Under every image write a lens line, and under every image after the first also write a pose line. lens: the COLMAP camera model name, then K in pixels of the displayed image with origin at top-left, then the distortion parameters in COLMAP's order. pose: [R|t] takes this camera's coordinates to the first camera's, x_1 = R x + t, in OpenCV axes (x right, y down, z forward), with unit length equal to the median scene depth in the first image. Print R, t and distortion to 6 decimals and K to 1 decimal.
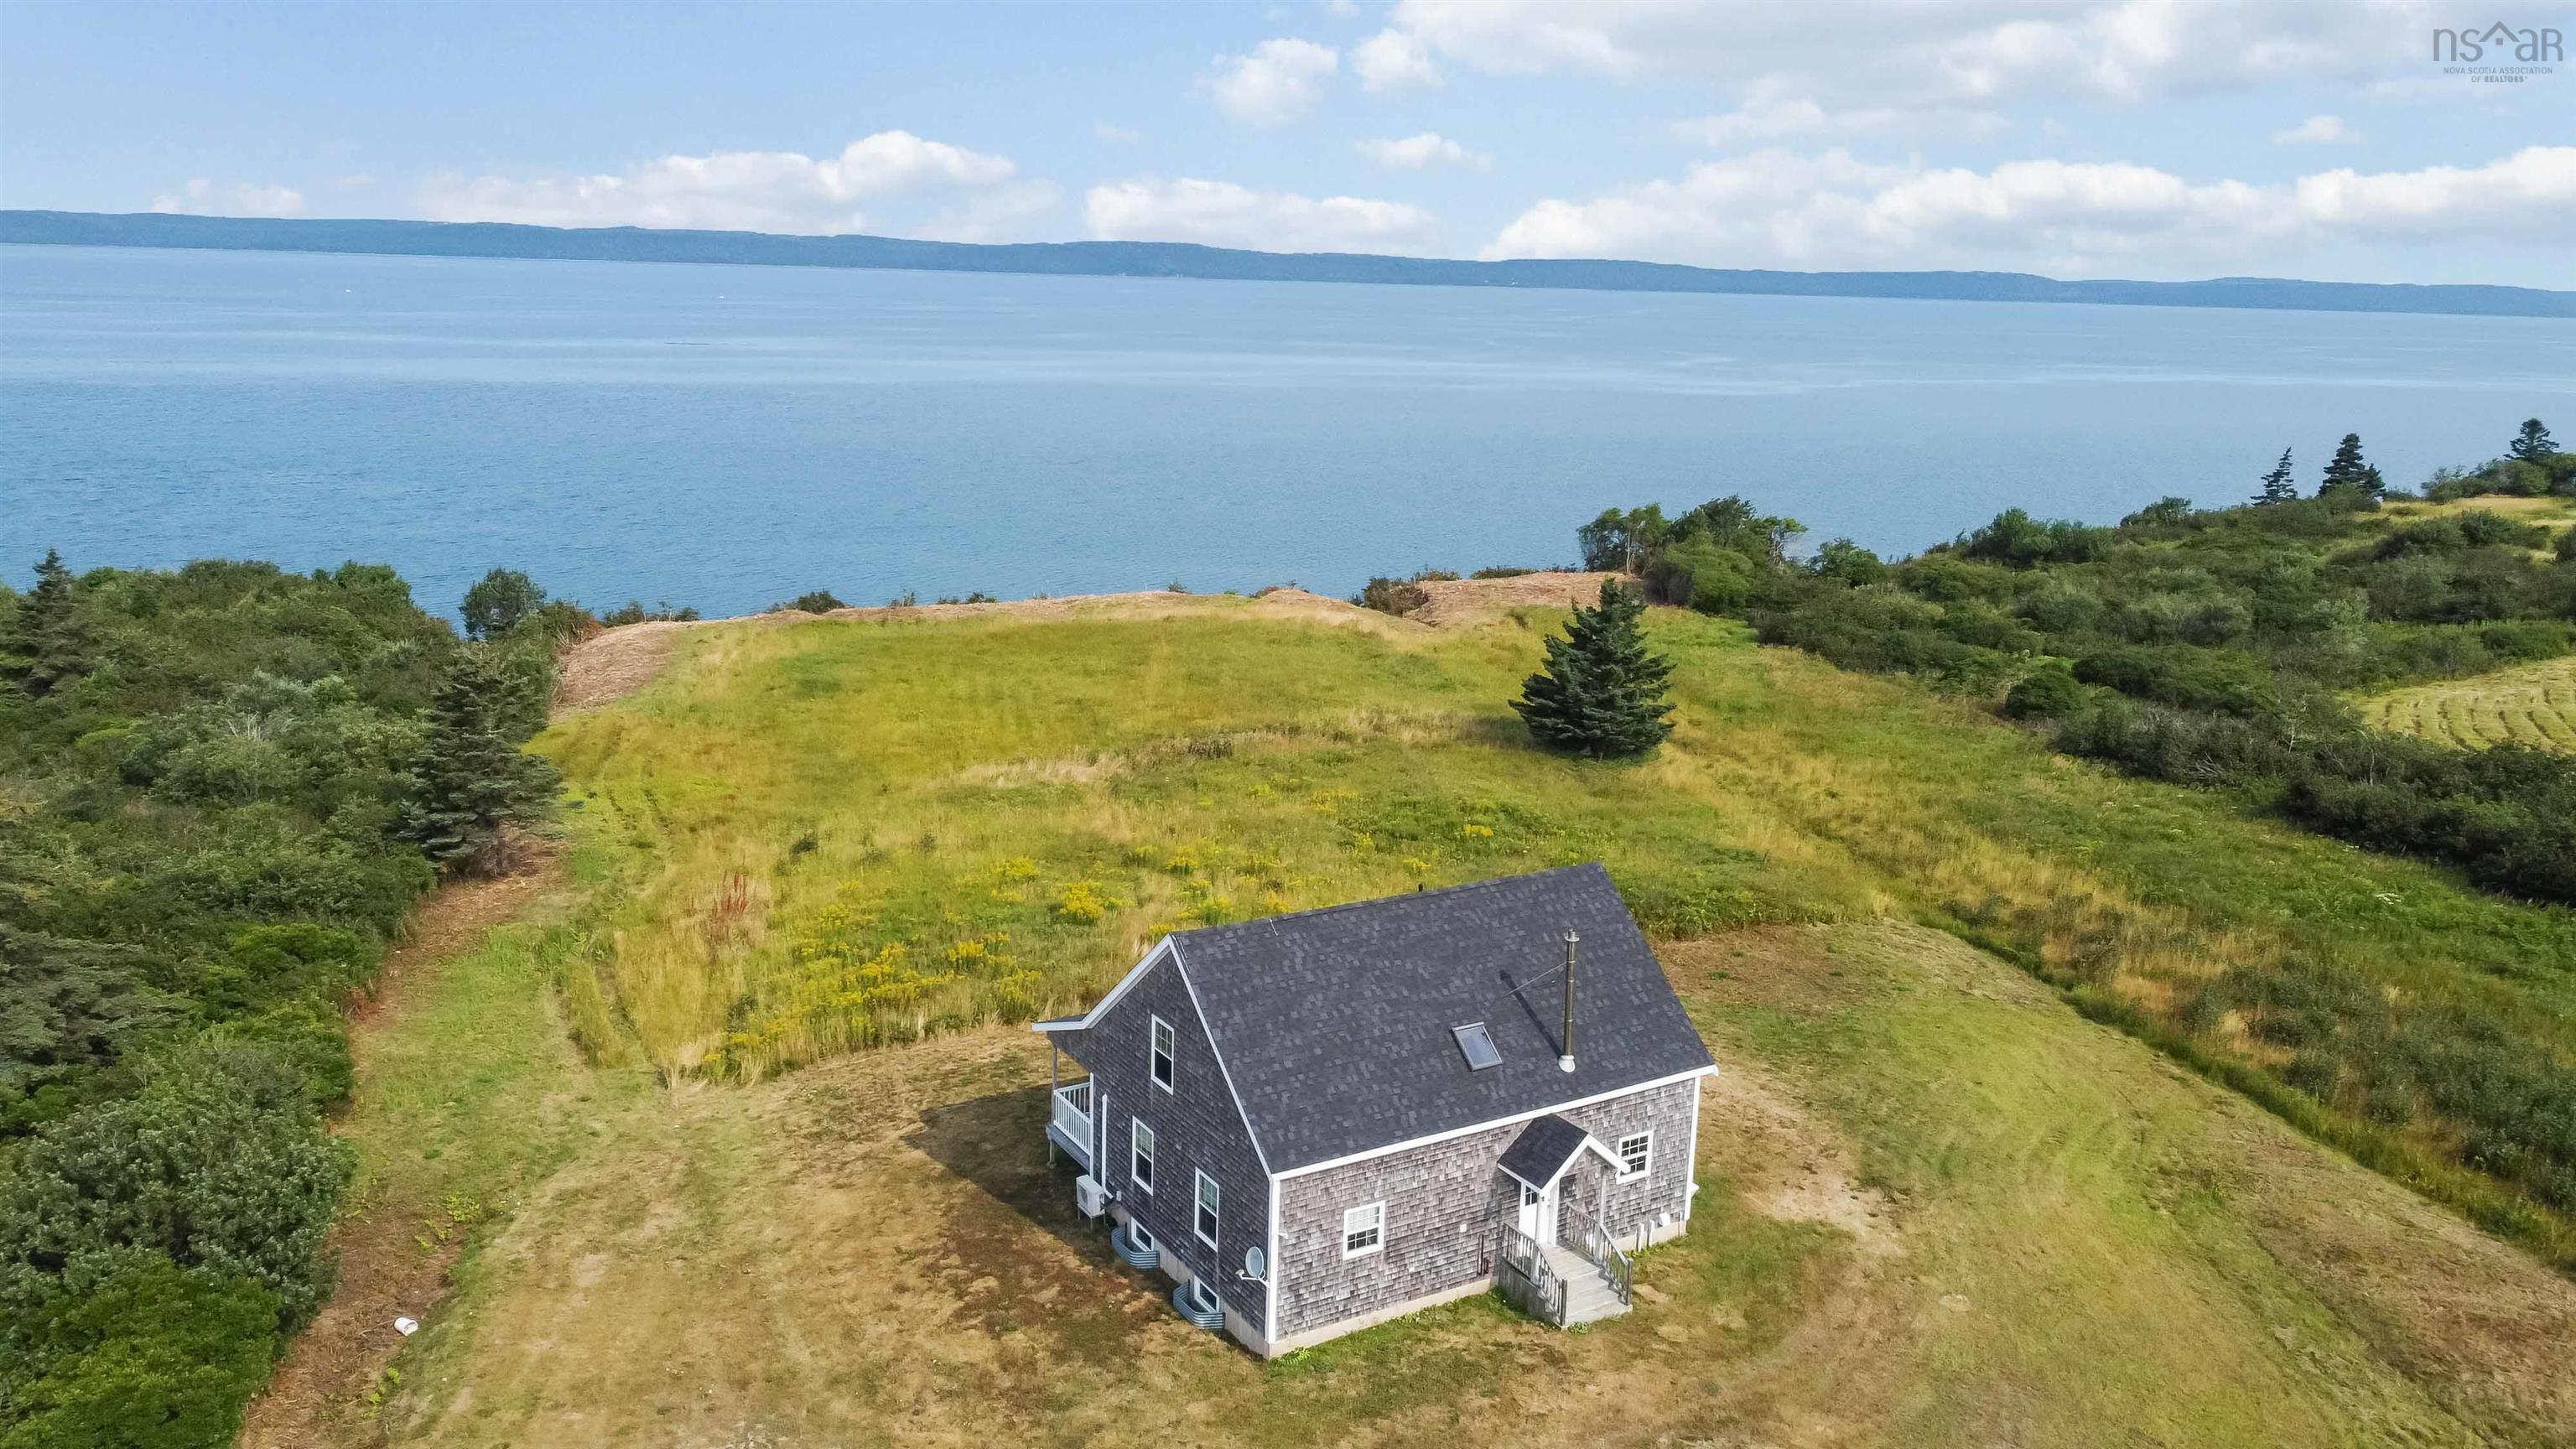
lens RADIAL K [[1942.4, 0, 1288.0], [0, 1942.4, 724.5], [0, 0, 1]] dist [0.001418, 0.005693]
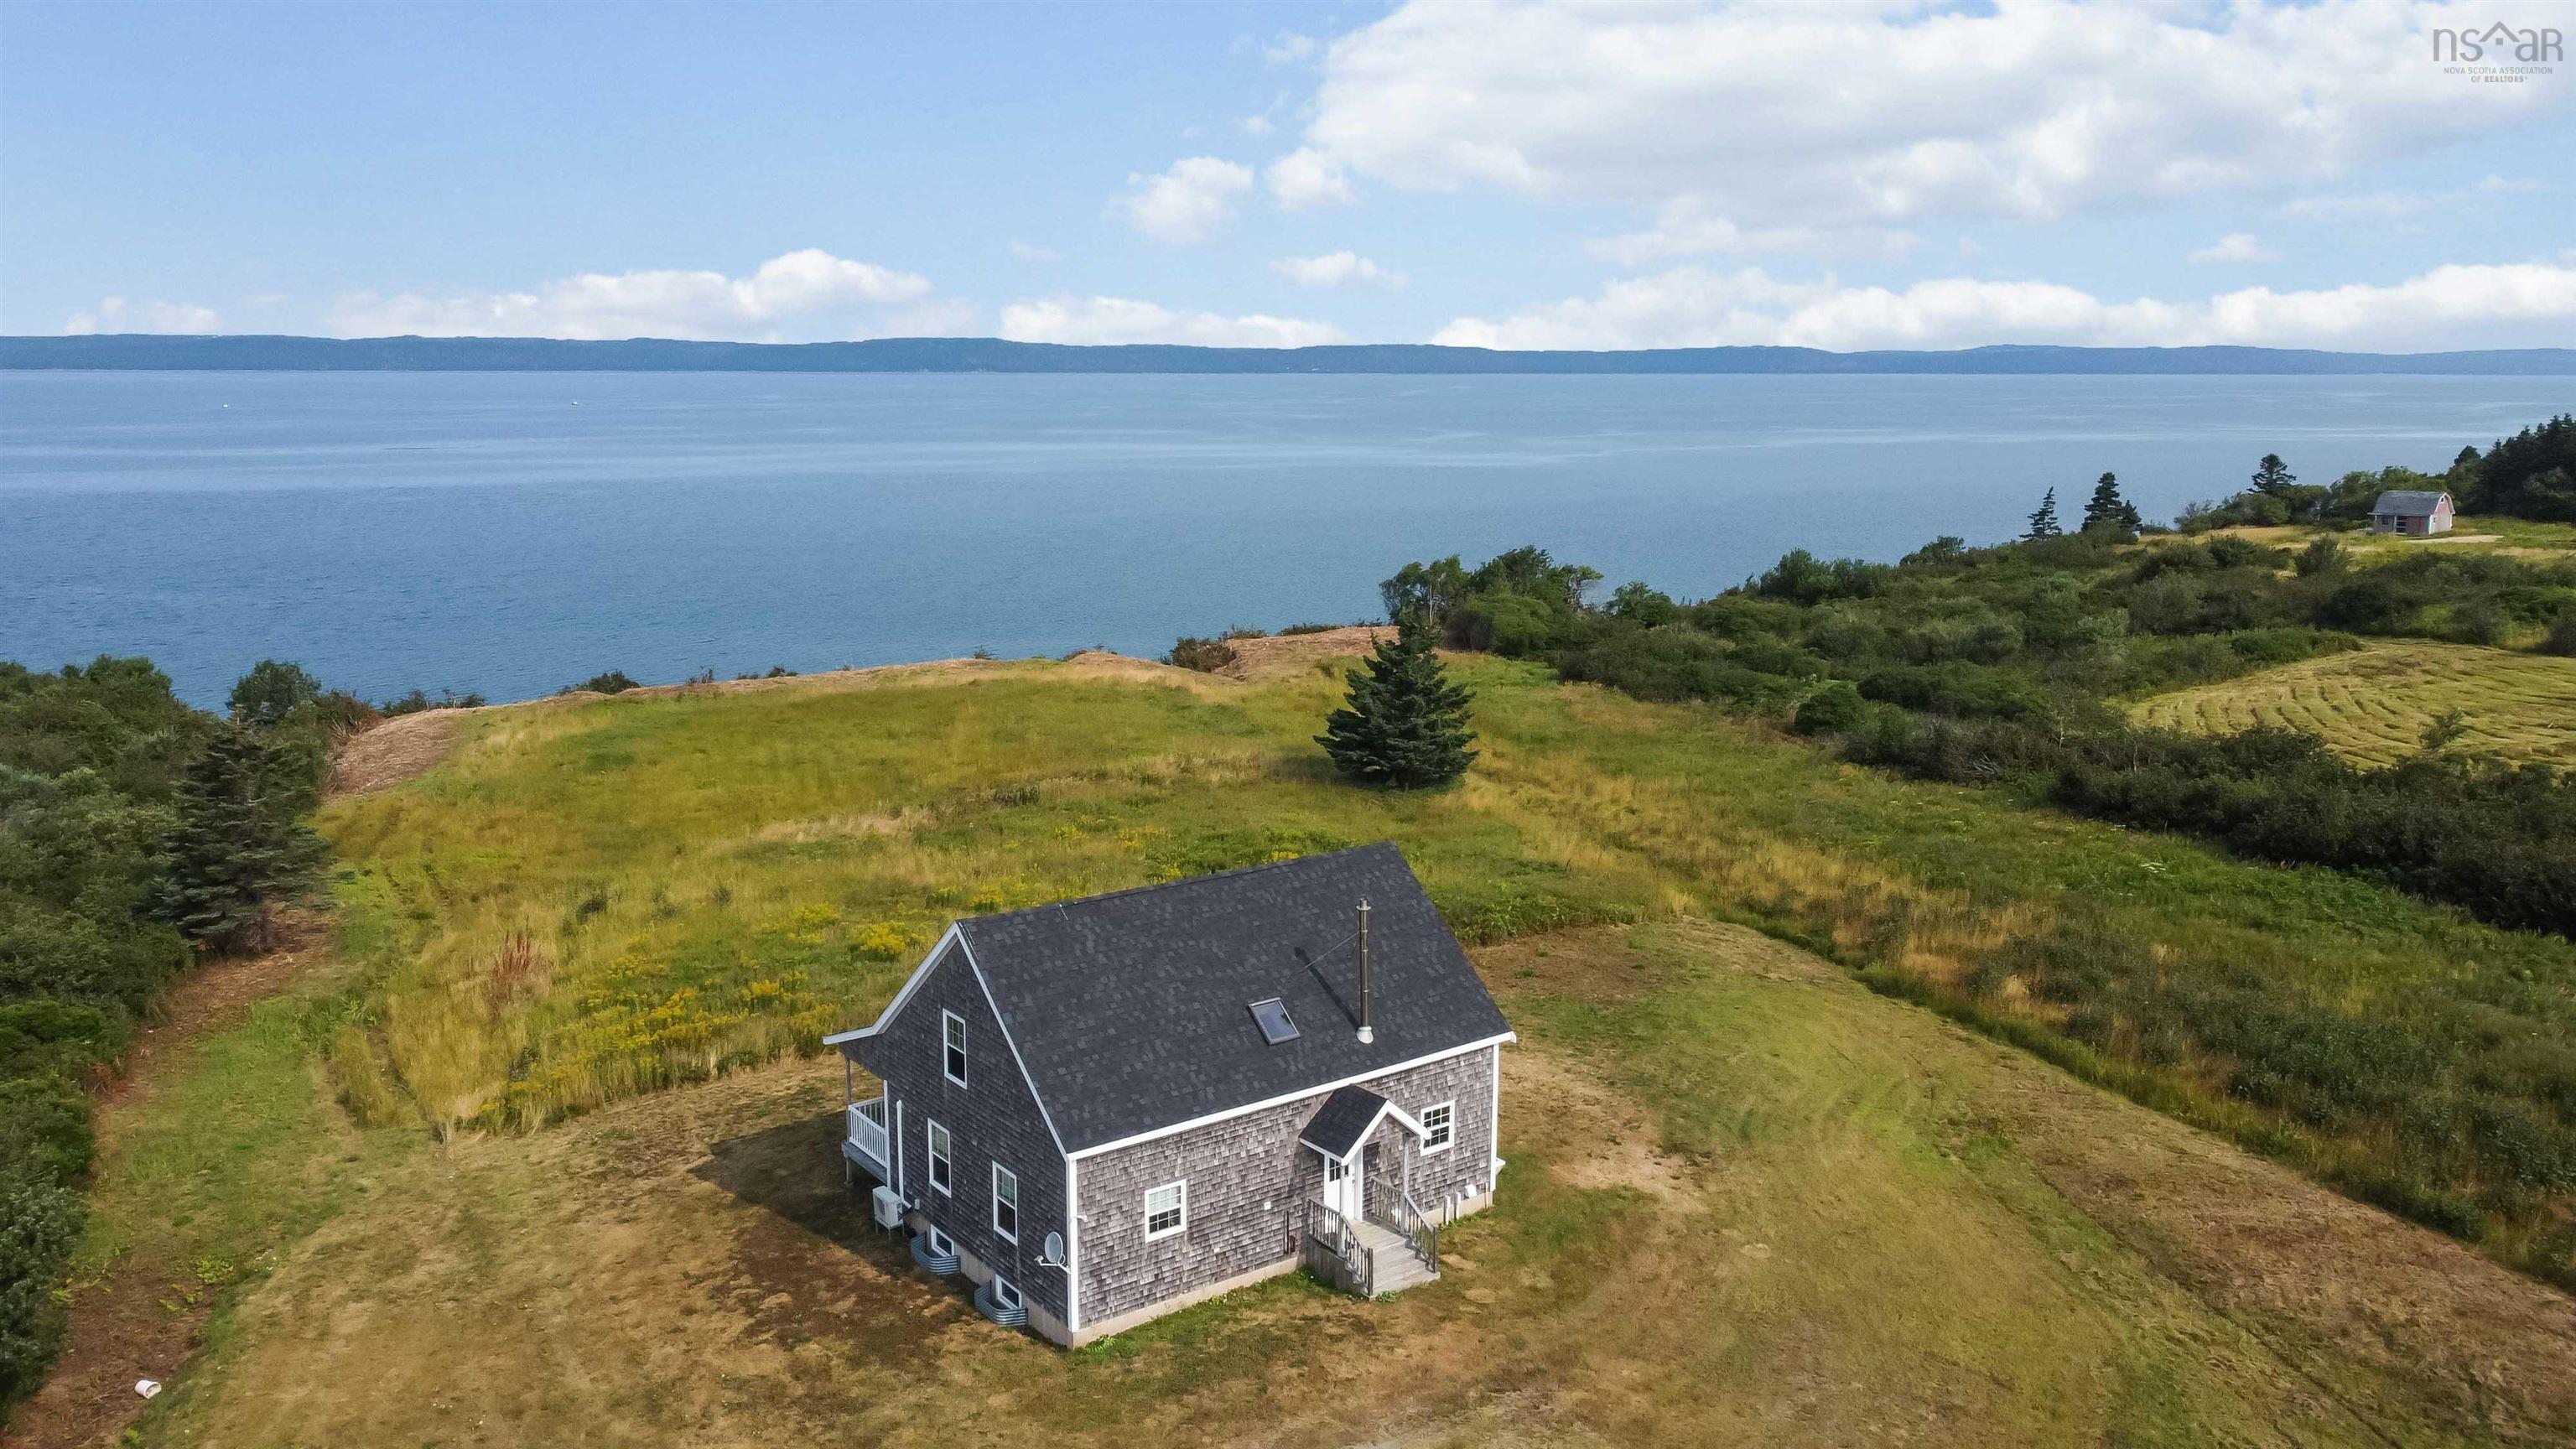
lens RADIAL K [[1939.5, 0, 1285.6], [0, 1939.5, 720.2], [0, 0, 1]] dist [0.011650, -0.008787]
pose [[0.994927, -0.043036, 0.090930, 0.010695], [0.047191, 0.997914, -0.044058, 0.029761], [-0.088844, 0.048125, 0.994882, 0.001931]]
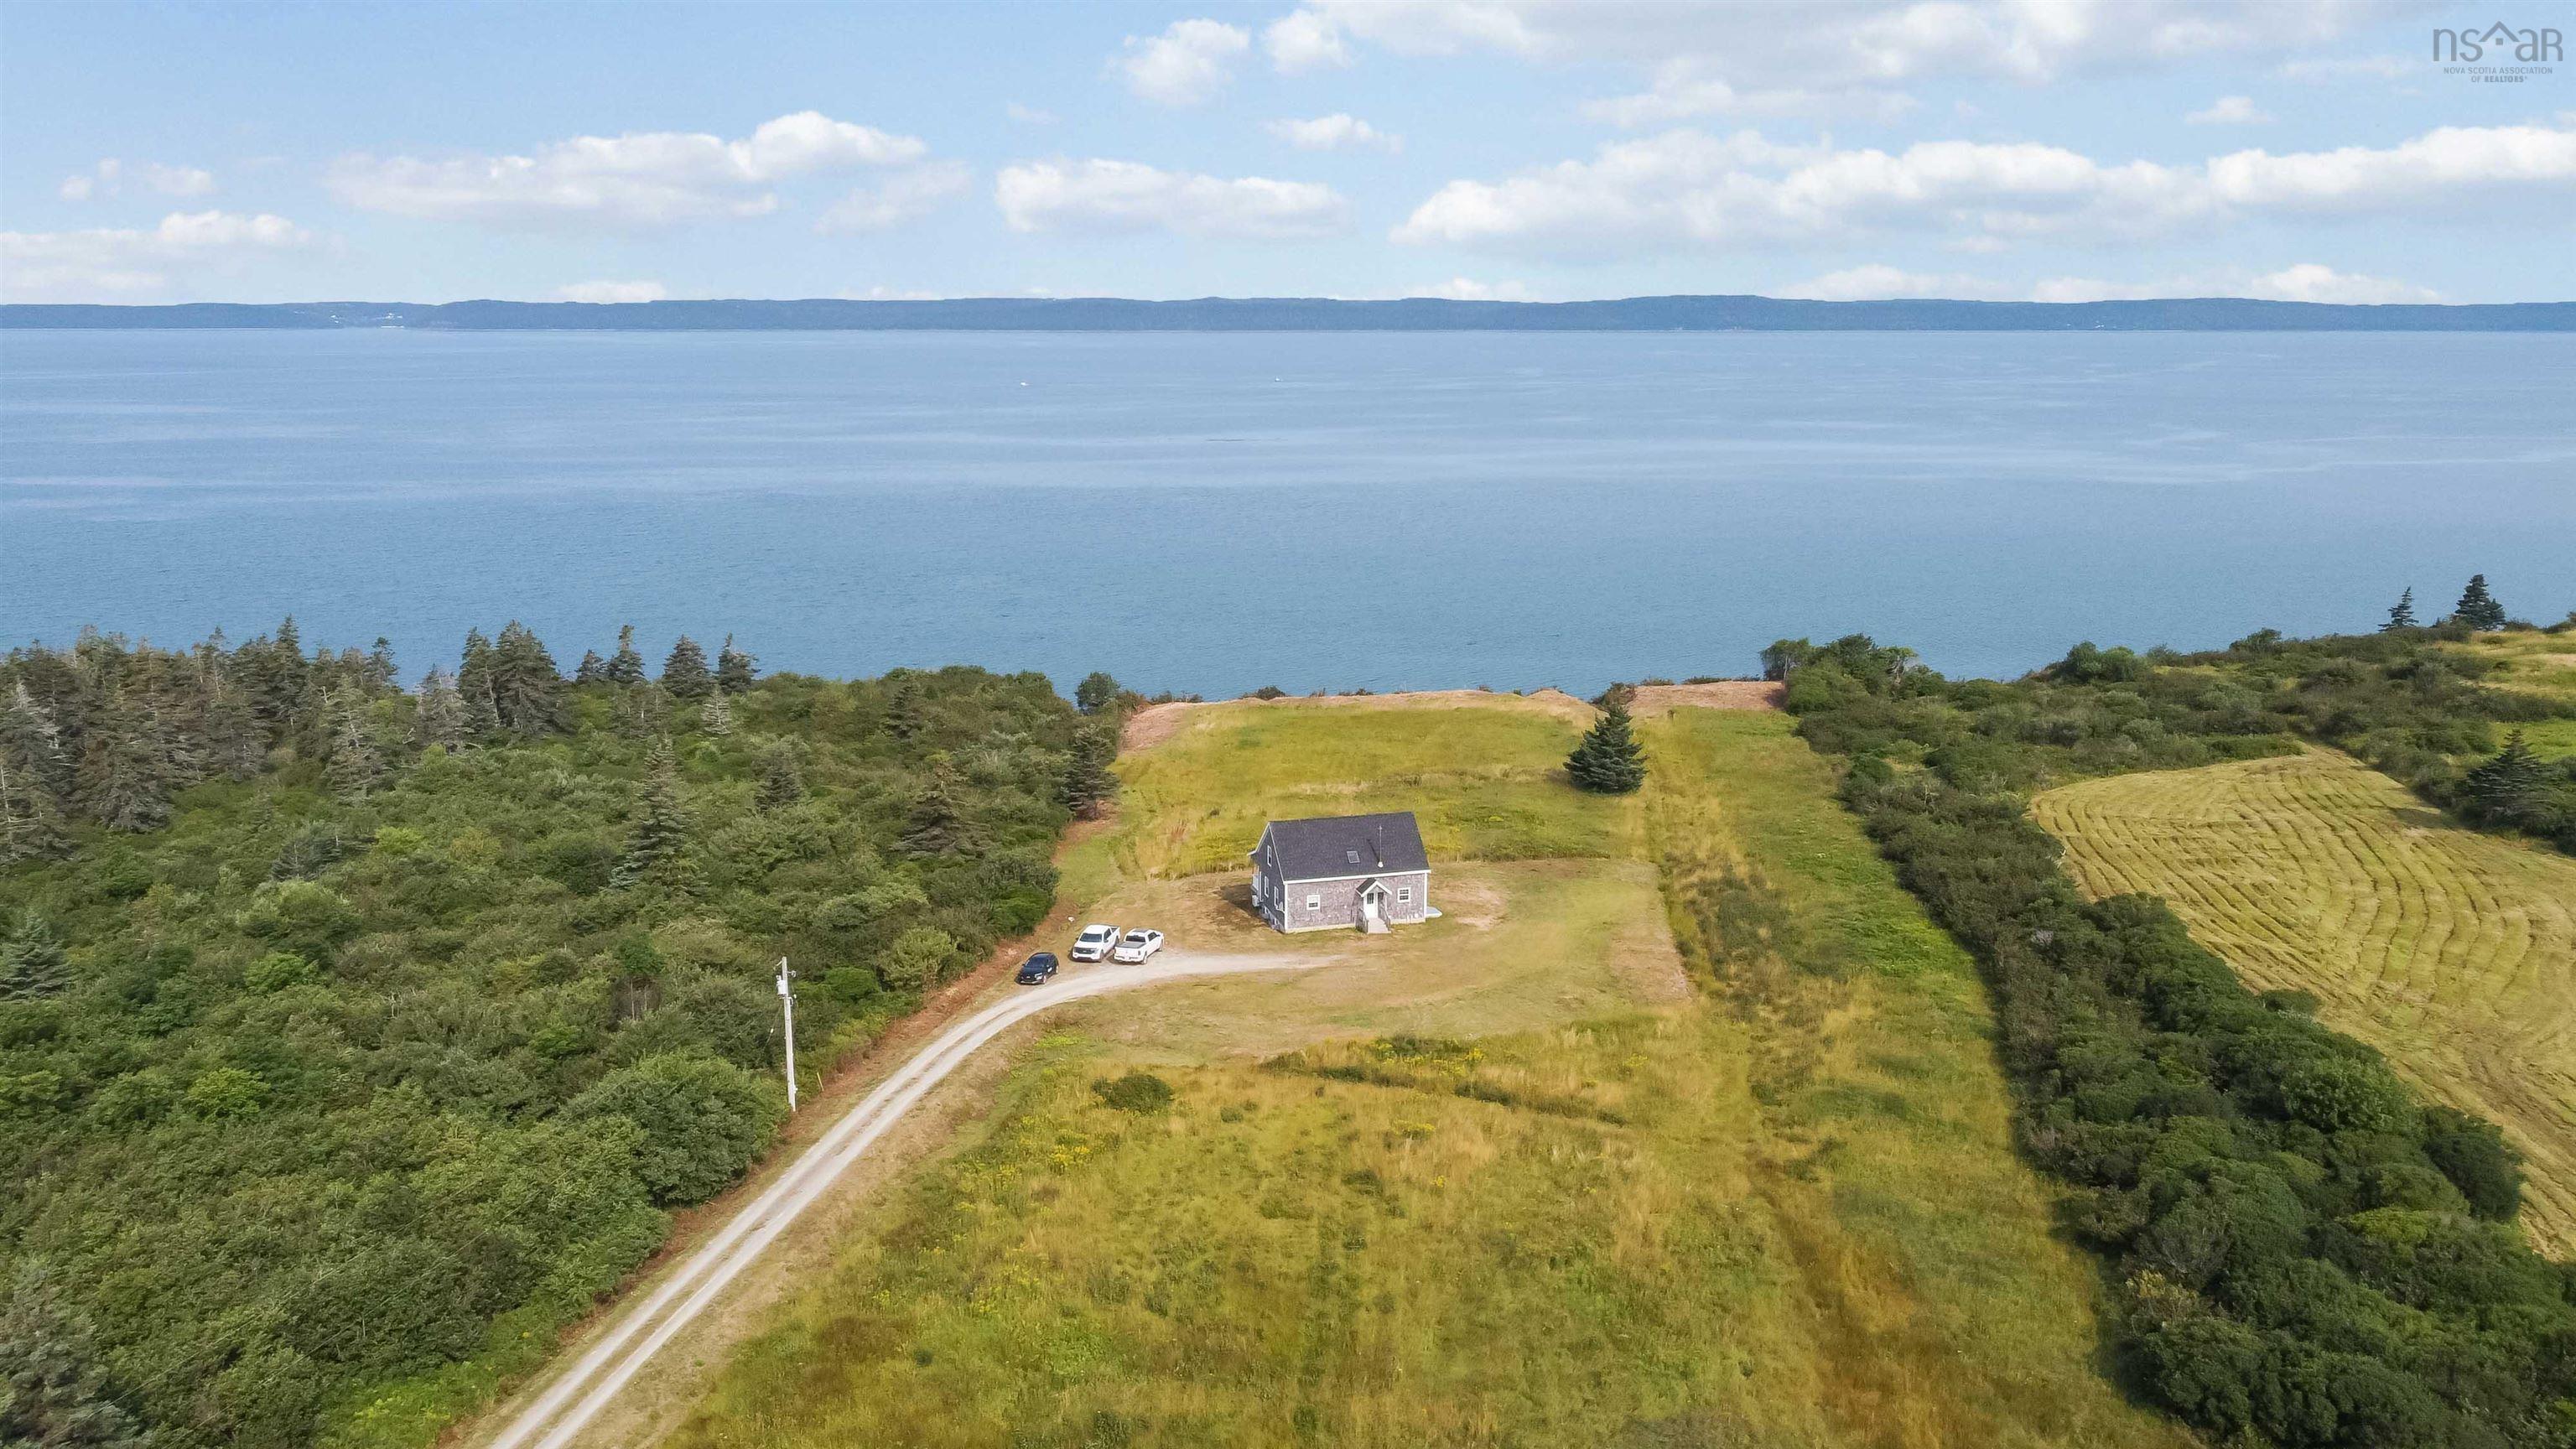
lens RADIAL K [[1939.5, 0, 1285.6], [0, 1939.5, 720.2], [0, 0, 1]] dist [0.011650, -0.008787]
pose [[0.960072, 0.027501, -0.278399, 0.515605], [-0.035272, 0.999114, -0.022942, -0.000018], [0.277521, 0.031846, 0.960192, -1.319605]]
